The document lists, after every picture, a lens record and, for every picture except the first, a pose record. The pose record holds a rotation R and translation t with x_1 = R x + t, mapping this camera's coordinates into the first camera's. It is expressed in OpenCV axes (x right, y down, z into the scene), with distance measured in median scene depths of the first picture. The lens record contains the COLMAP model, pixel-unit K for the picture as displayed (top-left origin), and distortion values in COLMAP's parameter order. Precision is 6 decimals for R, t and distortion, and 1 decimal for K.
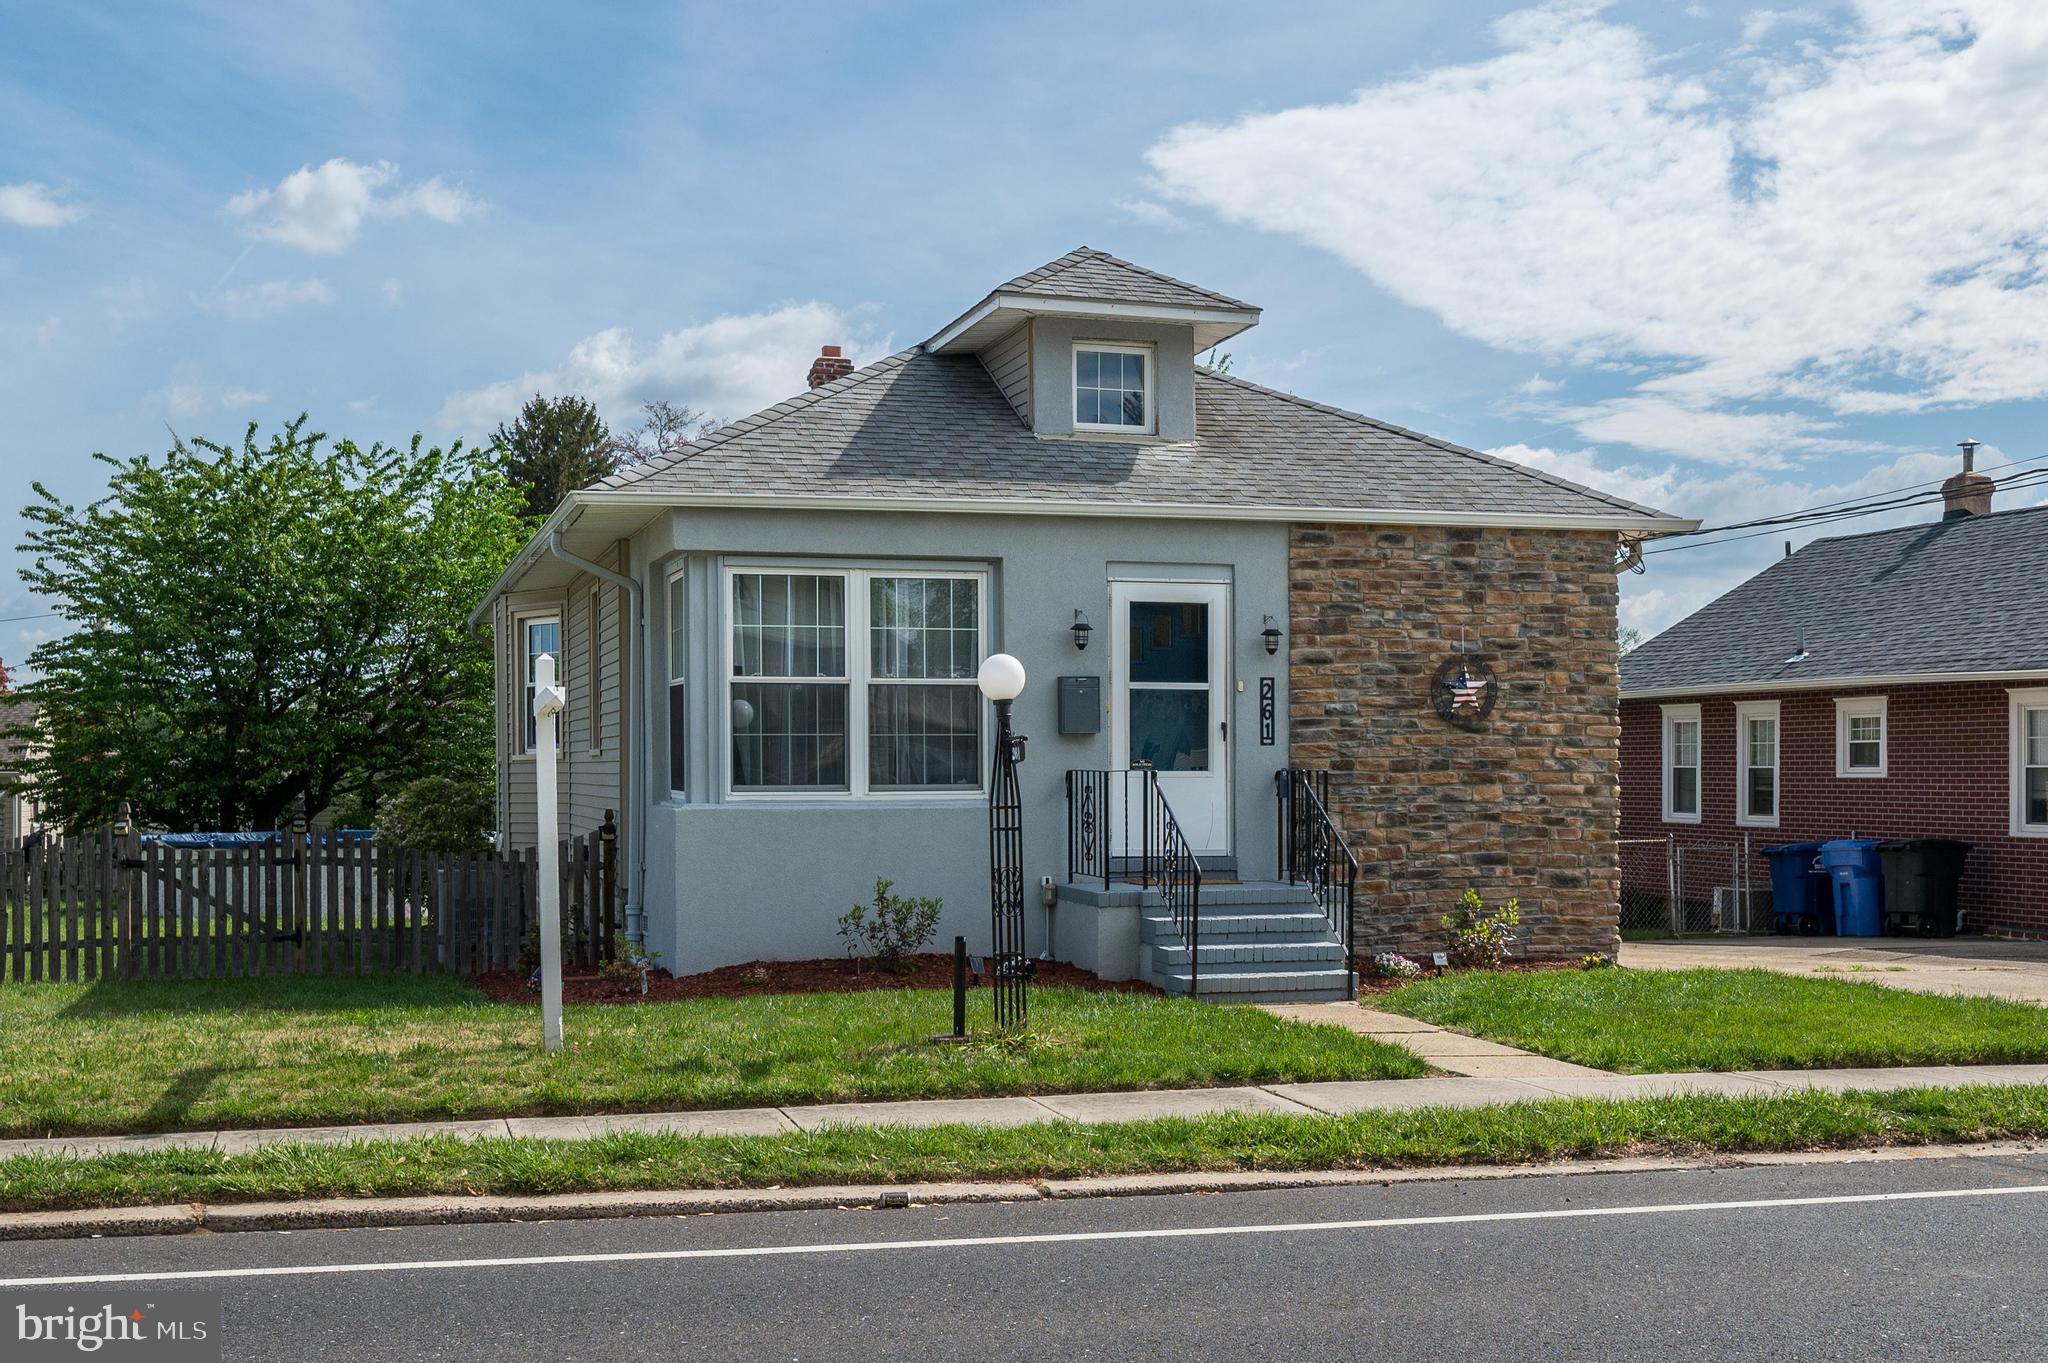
lens RADIAL K [[2357.7, 0, 1040.8], [0, 2357.7, 790.9], [0, 0, 1]] dist [0.008182, -0.007364]
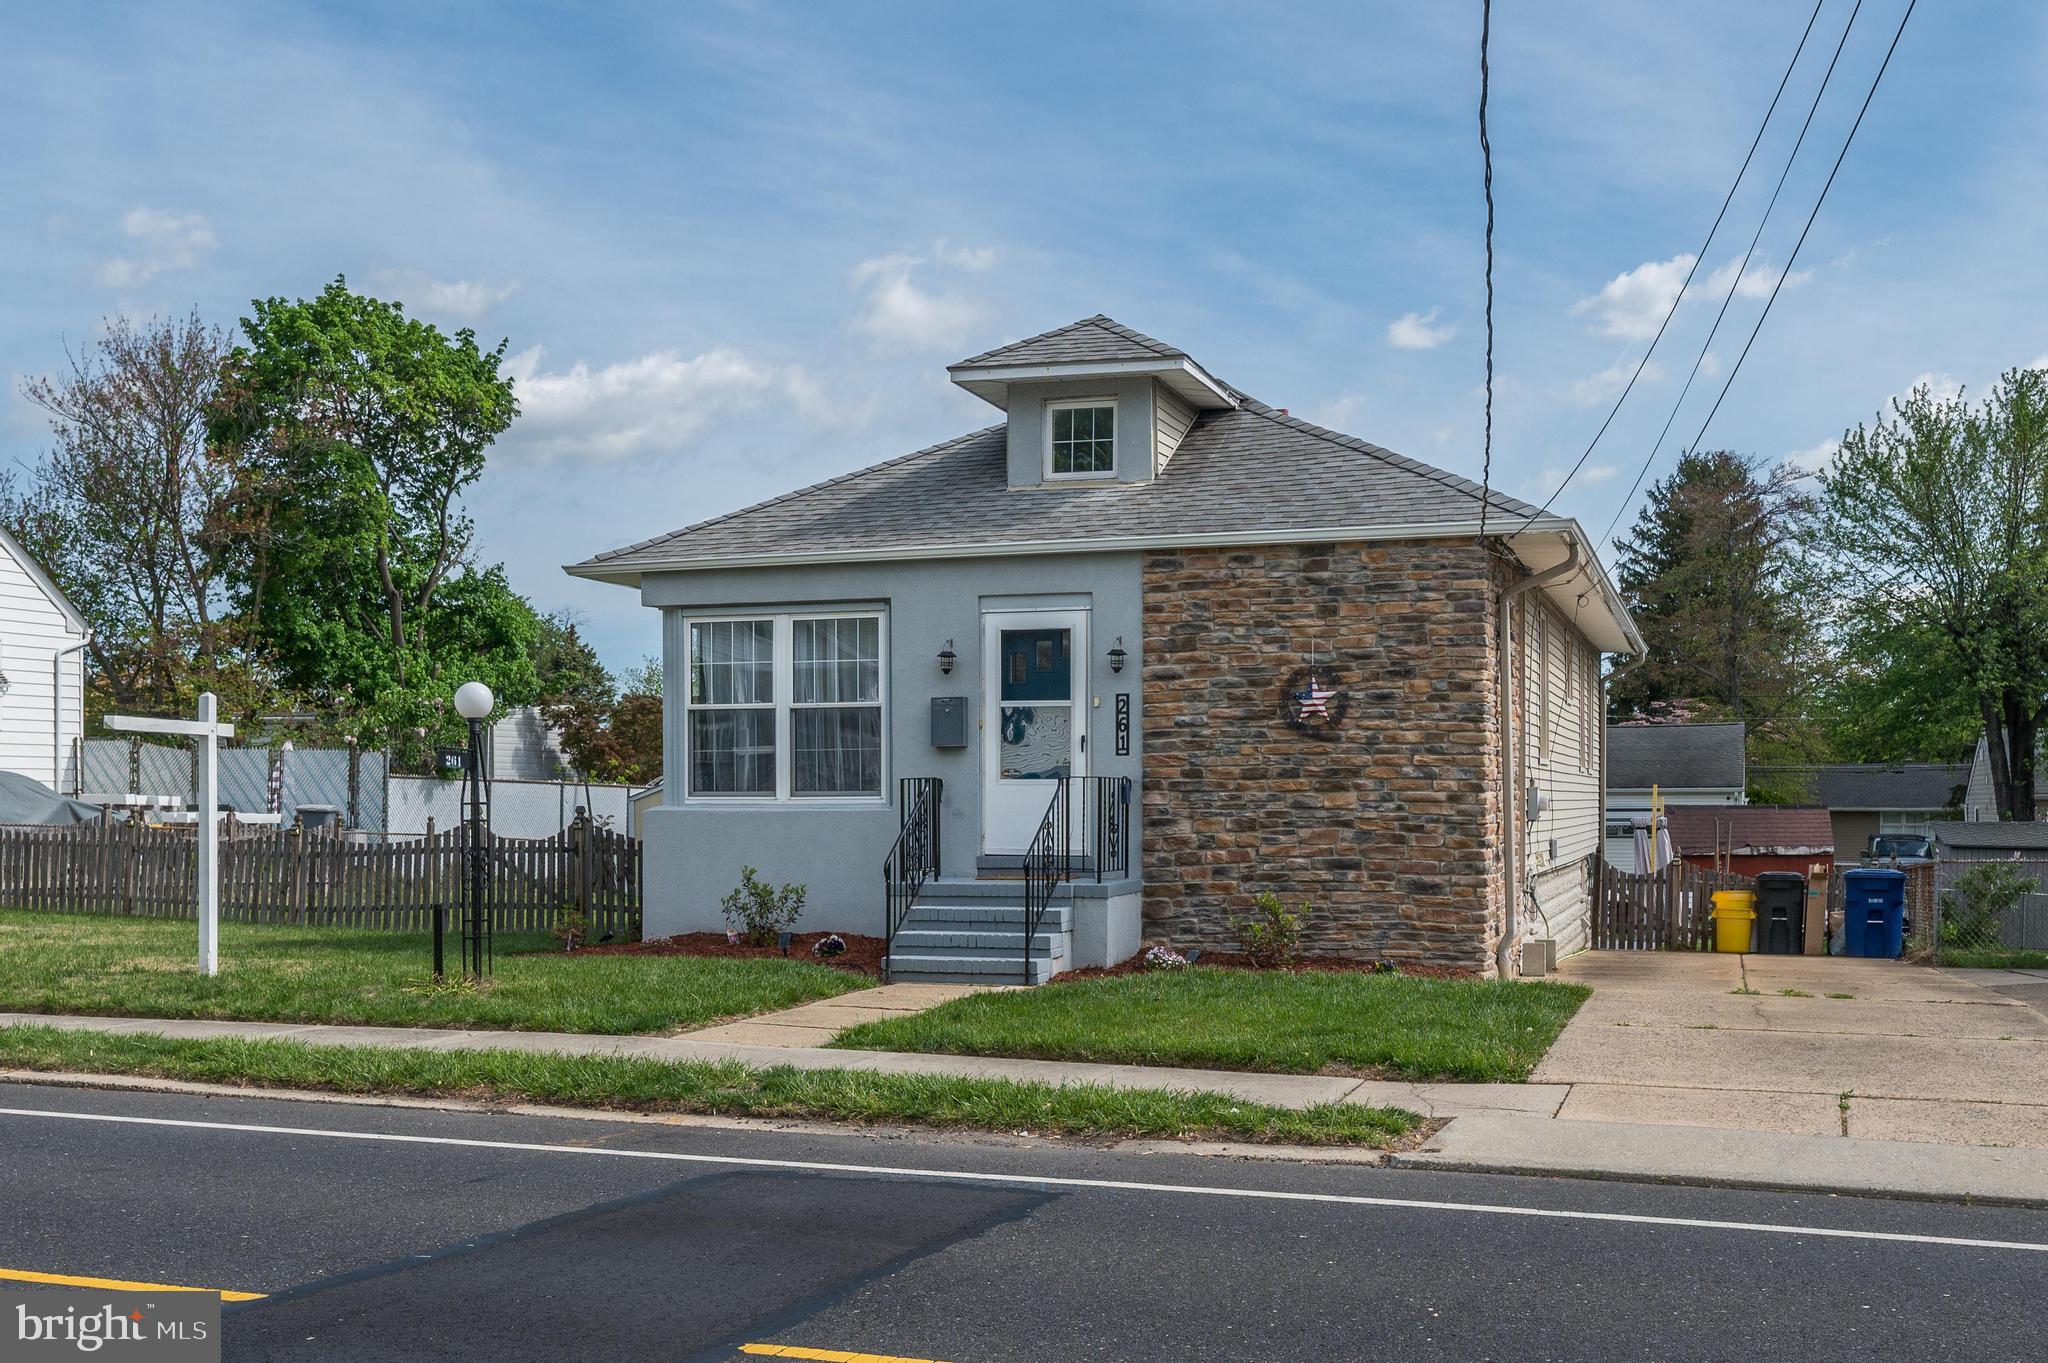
lens RADIAL K [[2081.0, 0, 1051.7], [0, 2081.0, 827.6], [0, 0, 1]] dist [-0.009382, -0.004793]
pose [[0.820351, 0.008732, -0.571793, 0.611676], [-0.005002, 0.999955, 0.008095, 0.006352], [0.571838, -0.003780, 0.820358, 0.184644]]
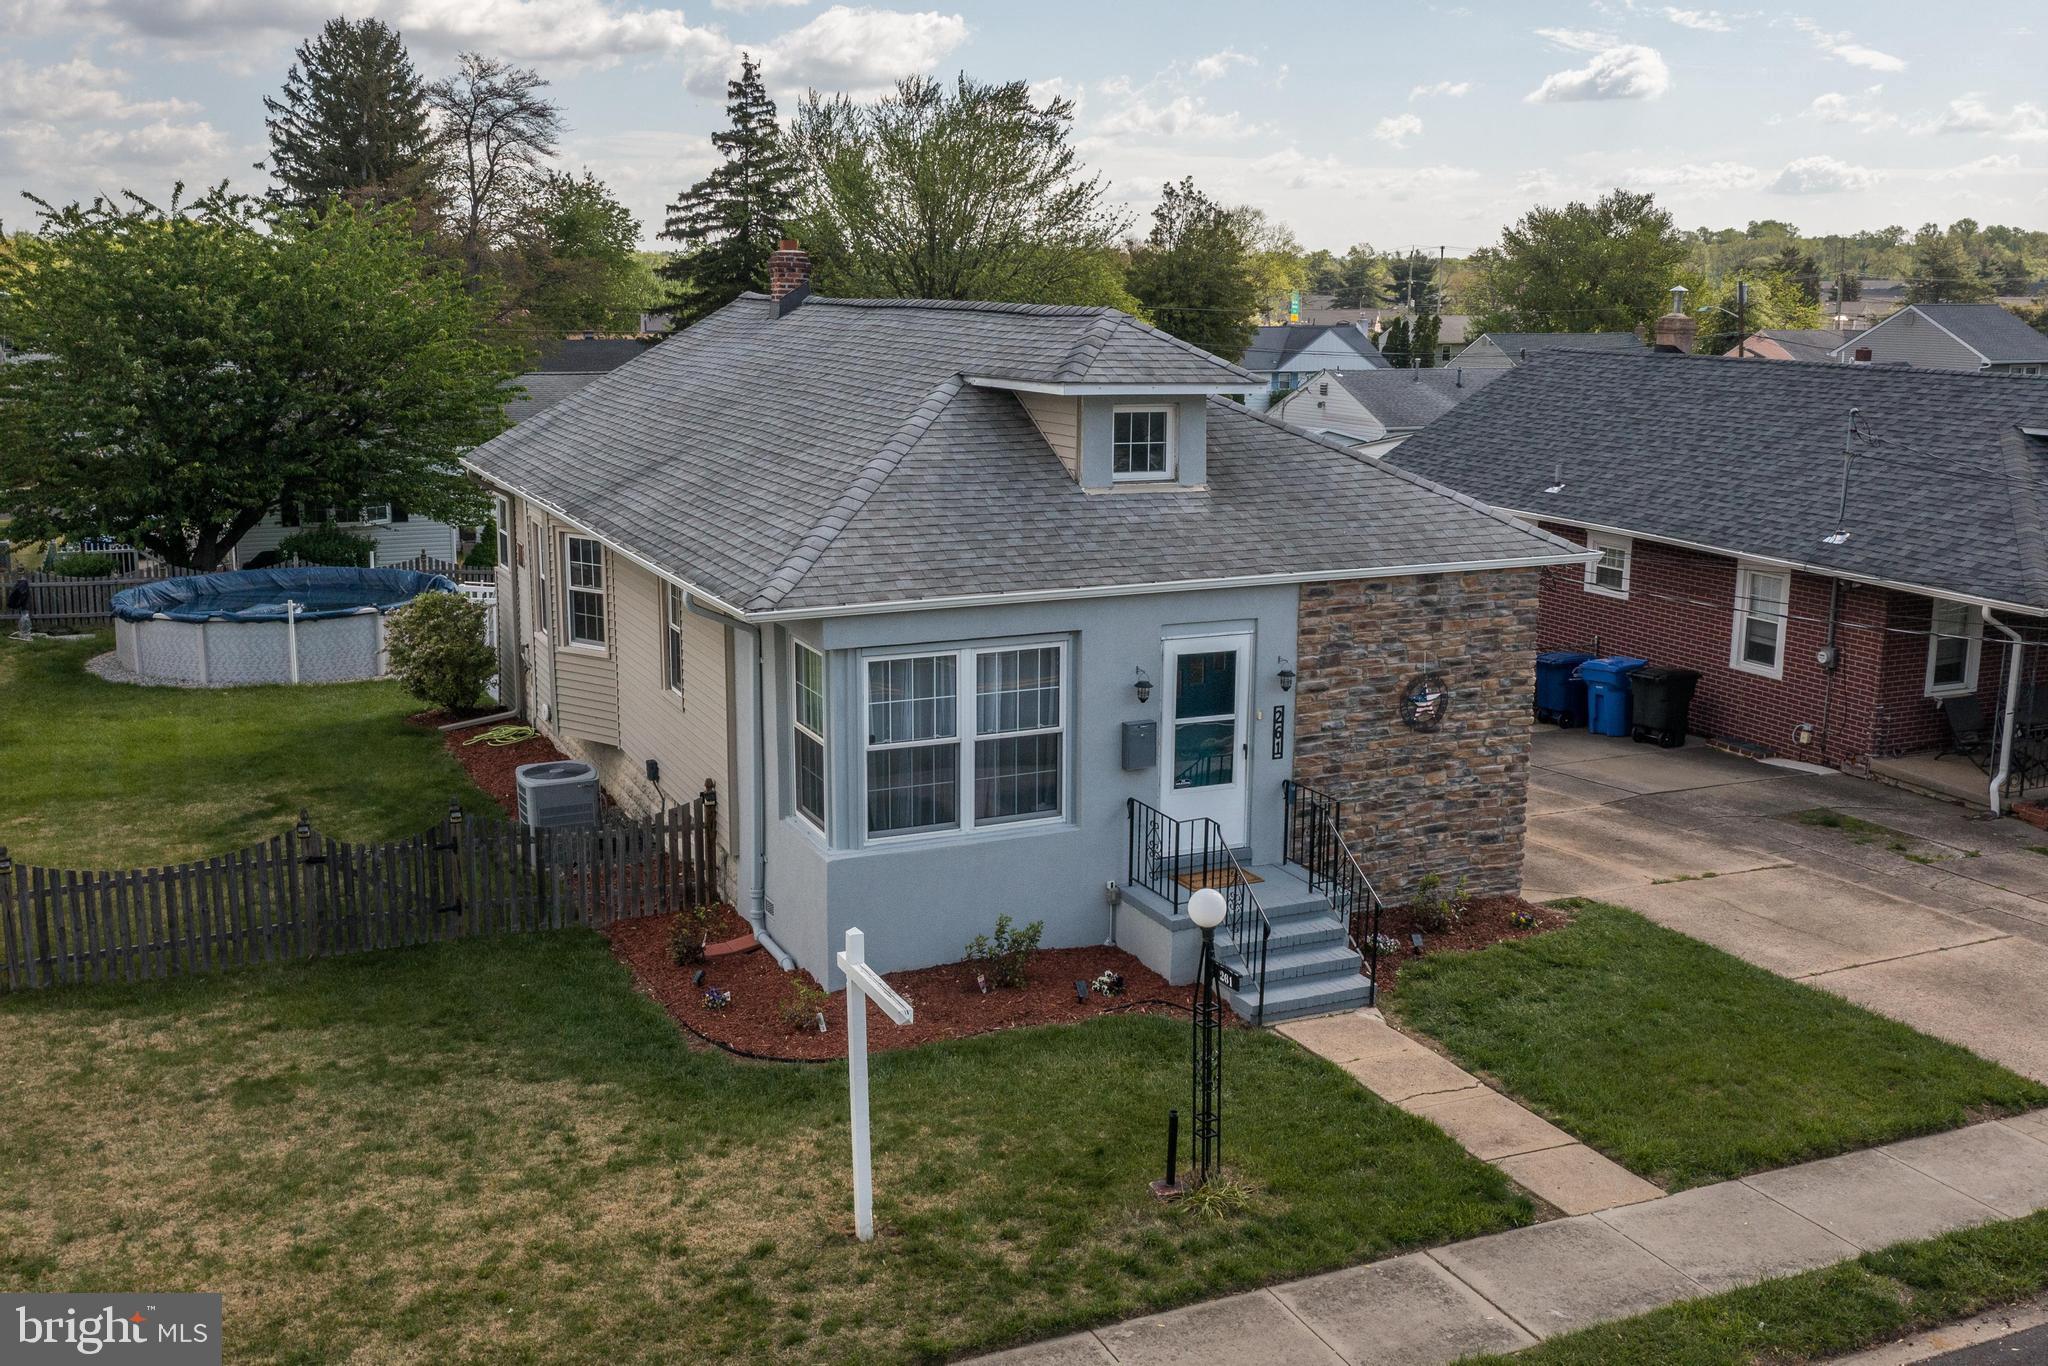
lens RADIAL K [[1931.0, 0, 1044.2], [0, 1931.0, 685.4], [0, 0, 1]] dist [-0.004206, 0.002032]
pose [[0.988285, -0.019414, 0.151378, -0.175843], [-0.010887, 0.980382, 0.196807, -0.252175], [-0.152229, -0.196149, 0.968686, 0.038893]]
